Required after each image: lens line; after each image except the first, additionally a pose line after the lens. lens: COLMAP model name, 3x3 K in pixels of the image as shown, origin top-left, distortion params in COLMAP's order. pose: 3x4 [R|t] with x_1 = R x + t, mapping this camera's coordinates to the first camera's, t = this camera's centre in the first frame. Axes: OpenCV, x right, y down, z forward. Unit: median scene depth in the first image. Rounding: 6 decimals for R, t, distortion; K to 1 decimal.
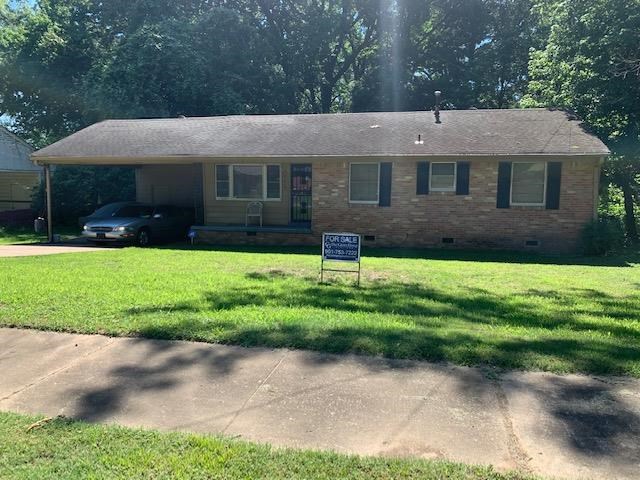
lens RADIAL K [[498.7, 0, 320.0], [0, 498.7, 240.0], [0, 0, 1]] dist [0.062051, -0.000140]
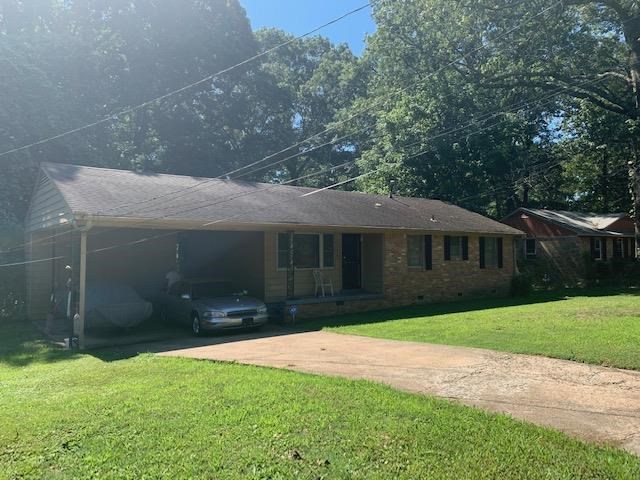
lens RADIAL K [[498.7, 0, 320.0], [0, 498.7, 240.0], [0, 0, 1]] dist [0.062051, -0.000140]
pose [[0.620737, 0.015466, 0.783867, -0.979012], [0.094511, 0.991038, -0.094396, -0.049322], [-0.778302, 0.132679, 0.613712, 0.433385]]
